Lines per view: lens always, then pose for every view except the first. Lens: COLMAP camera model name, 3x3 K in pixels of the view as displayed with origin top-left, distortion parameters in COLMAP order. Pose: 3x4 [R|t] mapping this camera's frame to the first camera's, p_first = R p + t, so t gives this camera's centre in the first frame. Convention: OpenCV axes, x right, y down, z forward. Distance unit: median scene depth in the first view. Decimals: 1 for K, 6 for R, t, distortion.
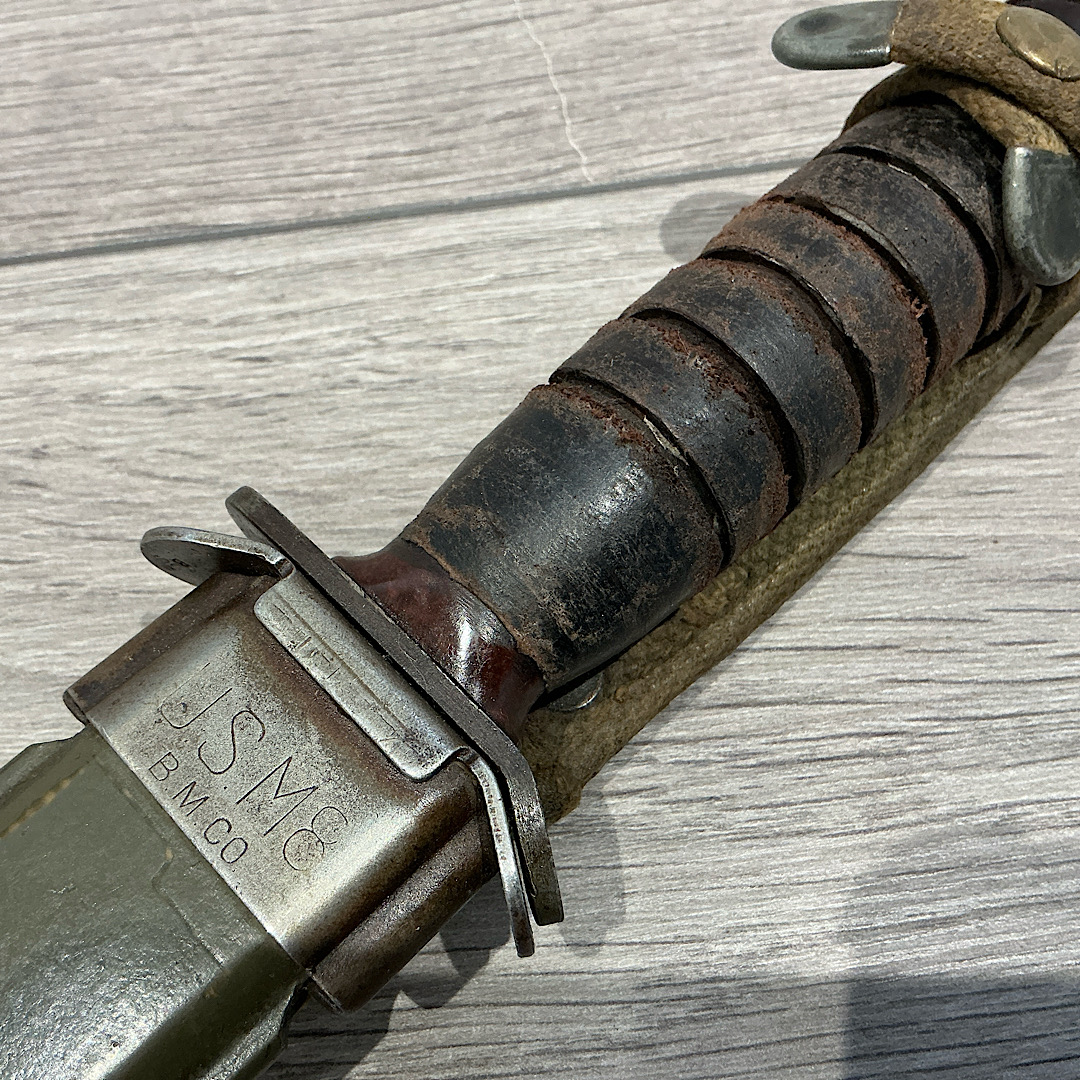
lens RADIAL K [[1222.5, 0, 546.5], [0, 1222.5, 538.6], [0, 0, 1]] dist [0.052862, 0.000000]
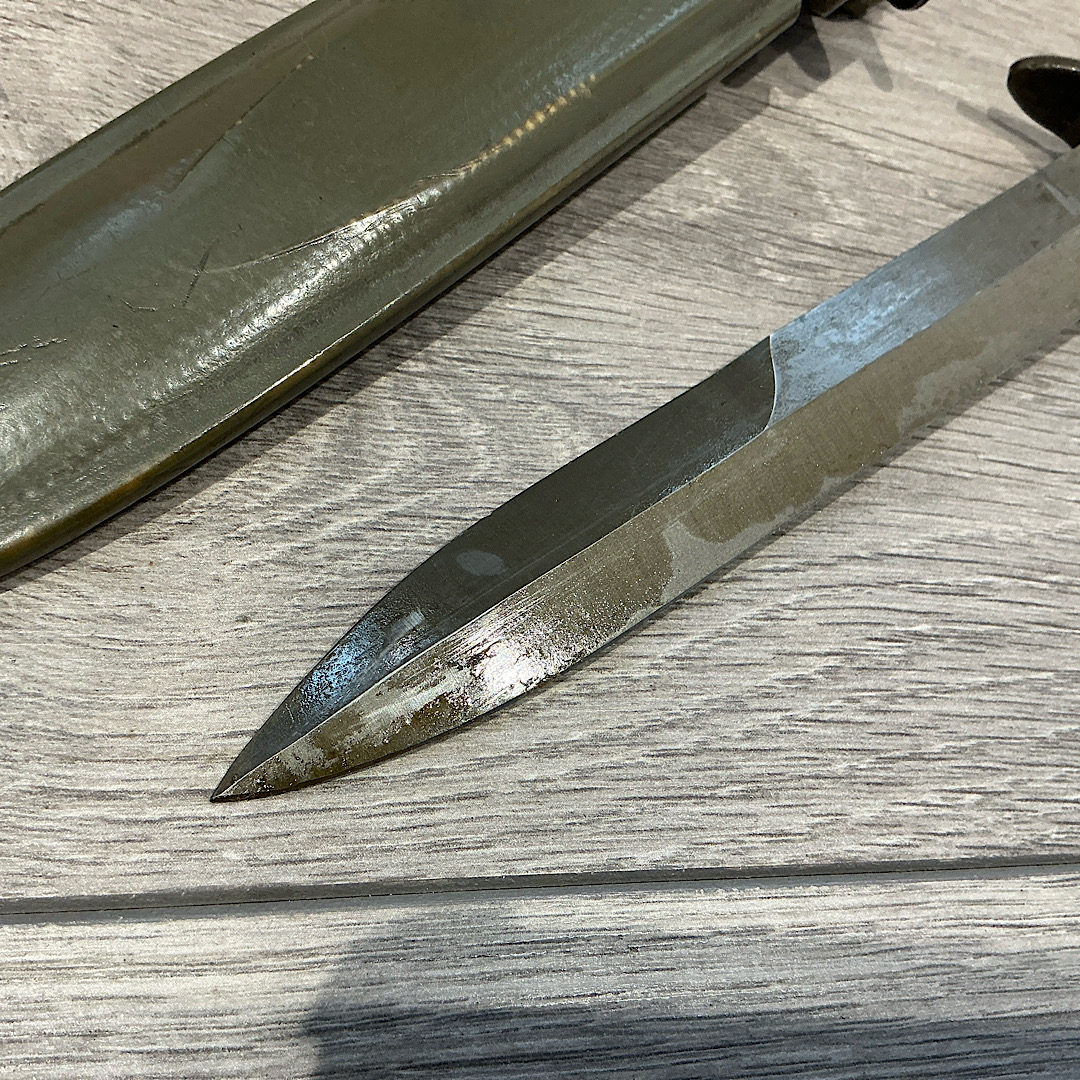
lens RADIAL K [[1222.5, 0, 515.7], [0, 1222.5, 537.7], [0, 0, 1]] dist [0.052862, 0.000000]
pose [[0.956643, 0.183194, 0.226437, -1.070180], [-0.184048, 0.982761, -0.017525, 0.685928], [-0.225744, -0.024910, 0.973868, -0.239730]]
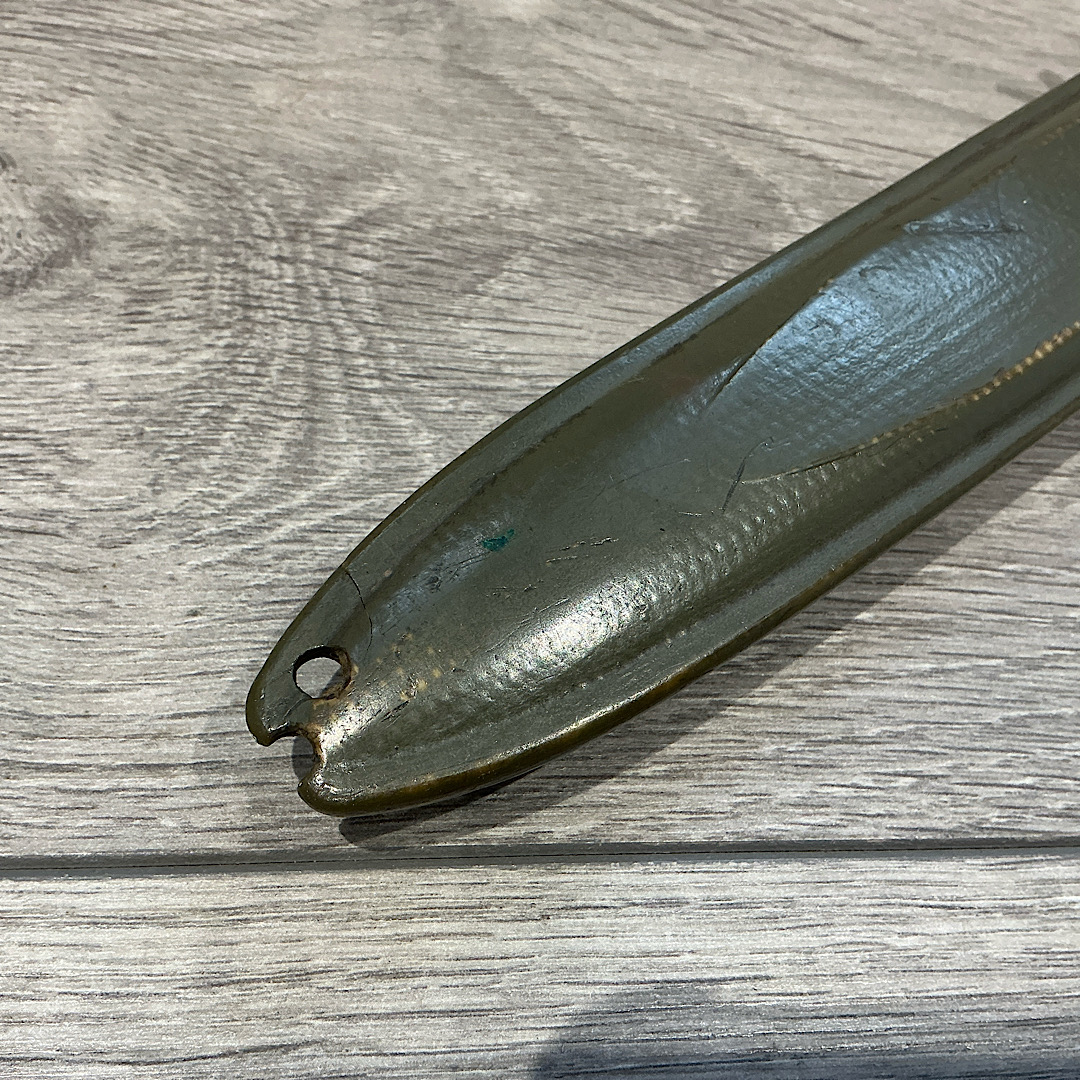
lens RADIAL K [[1222.5, 0, 515.5], [0, 1222.5, 536.2], [0, 0, 1]] dist [0.052862, 0.000000]
pose [[0.982636, 0.164143, 0.086512, -0.891689], [-0.161929, 0.986281, -0.032063, 0.693436], [-0.090588, 0.017498, 0.995735, -0.334177]]
